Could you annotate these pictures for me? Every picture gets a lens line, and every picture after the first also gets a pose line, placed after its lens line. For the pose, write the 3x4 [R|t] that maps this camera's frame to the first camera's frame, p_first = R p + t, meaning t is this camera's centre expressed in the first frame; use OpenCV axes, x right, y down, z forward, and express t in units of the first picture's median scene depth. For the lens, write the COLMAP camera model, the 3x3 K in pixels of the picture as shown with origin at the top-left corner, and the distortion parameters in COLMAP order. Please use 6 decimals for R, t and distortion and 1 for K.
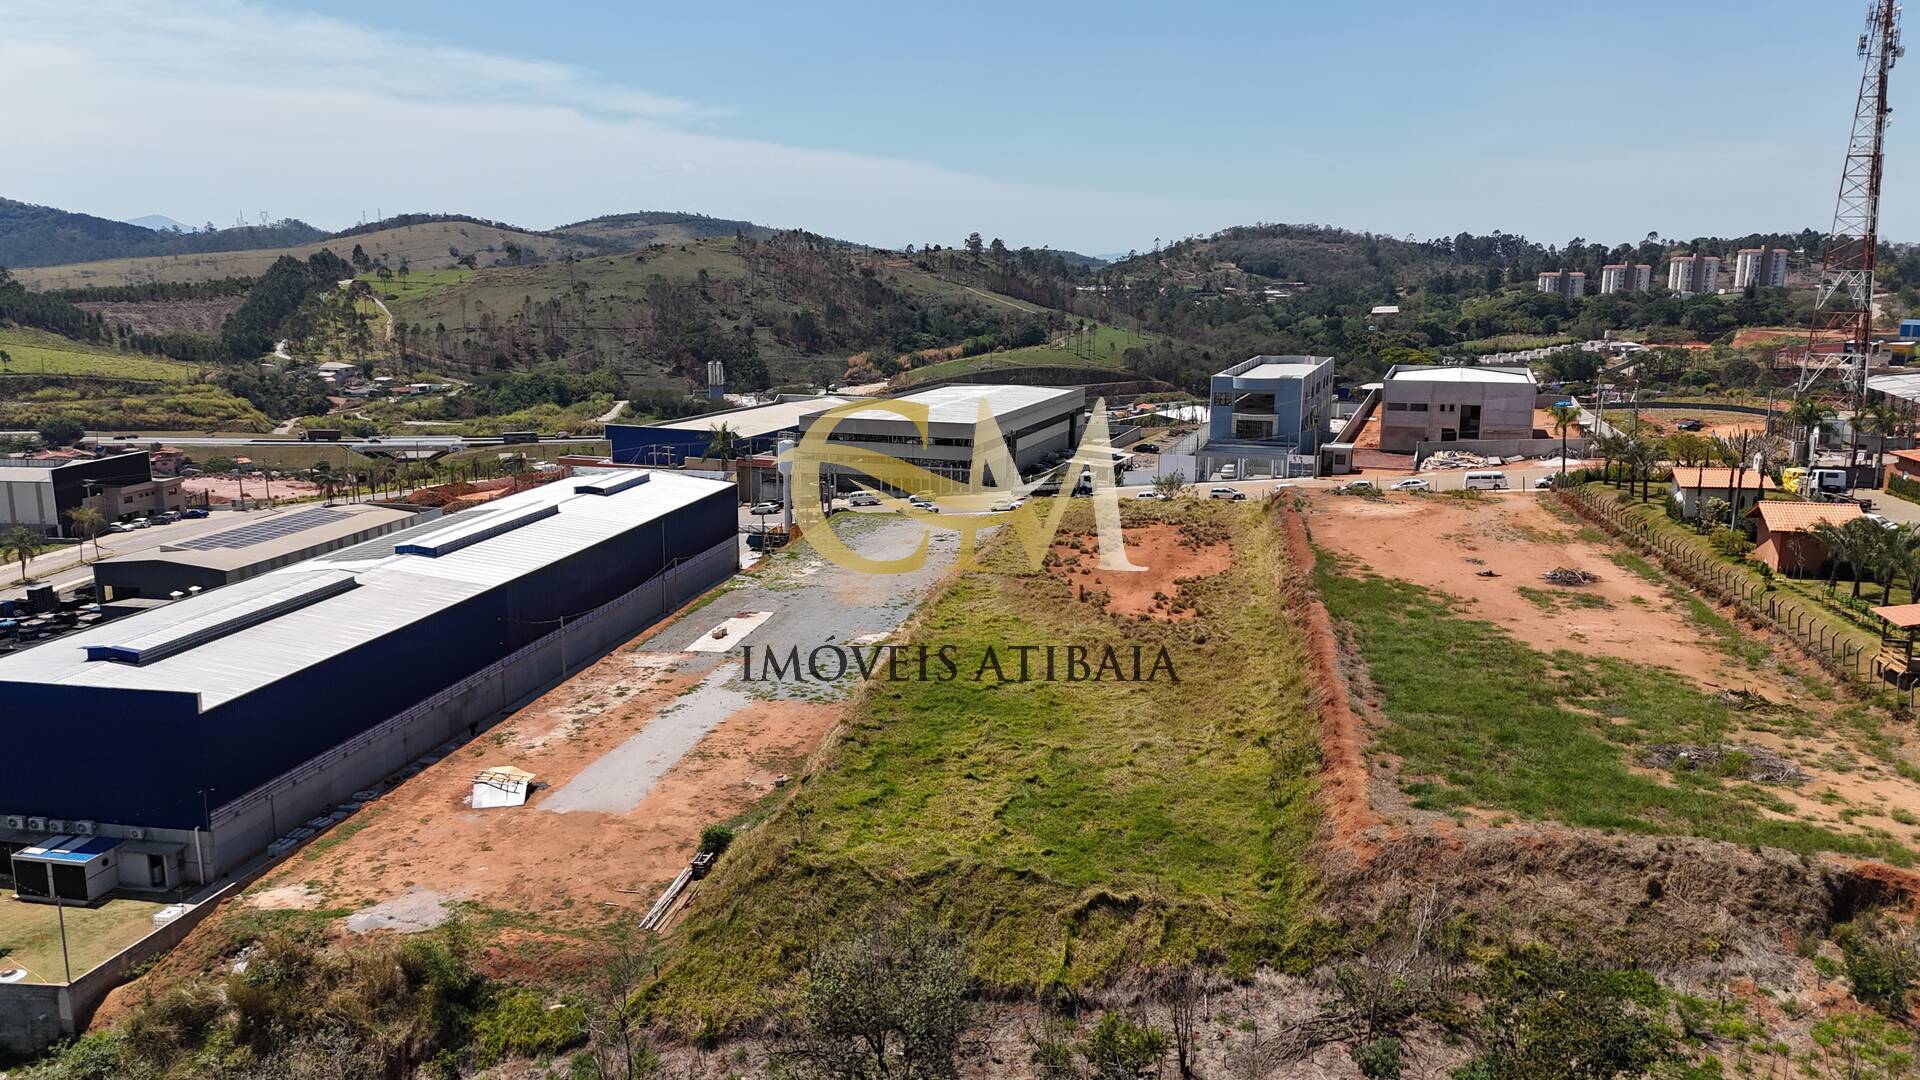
lens RADIAL K [[1410.8, 0, 951.9], [0, 1410.8, 536.2], [0, 0, 1]] dist [0.077590, -0.067621]
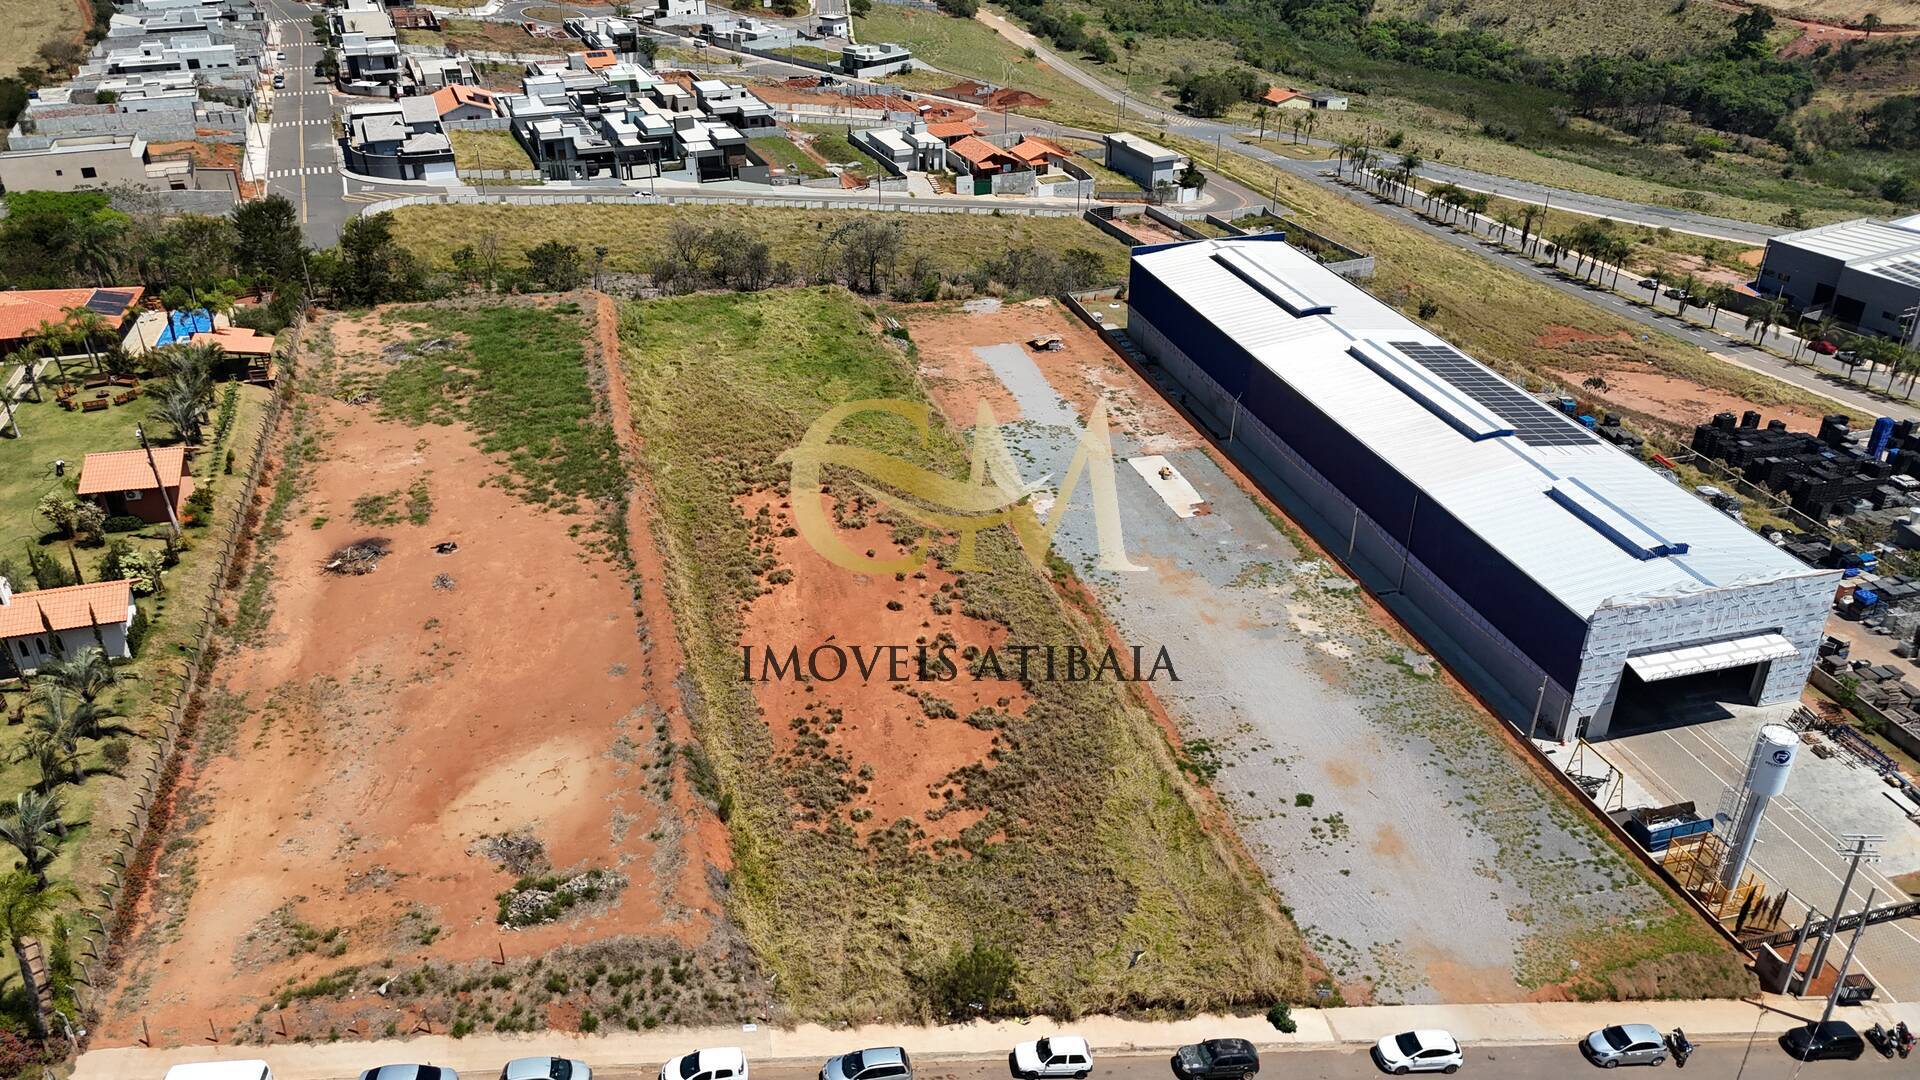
lens RADIAL K [[1410.8, 0, 961.3], [0, 1410.8, 533.1], [0, 0, 1]] dist [0.077590, -0.067621]
pose [[-0.892659, 0.214394, -0.396478, 0.443491], [-0.086876, 0.781299, 0.618081, -0.586990], [0.442281, 0.586180, -0.678808, 1.781241]]
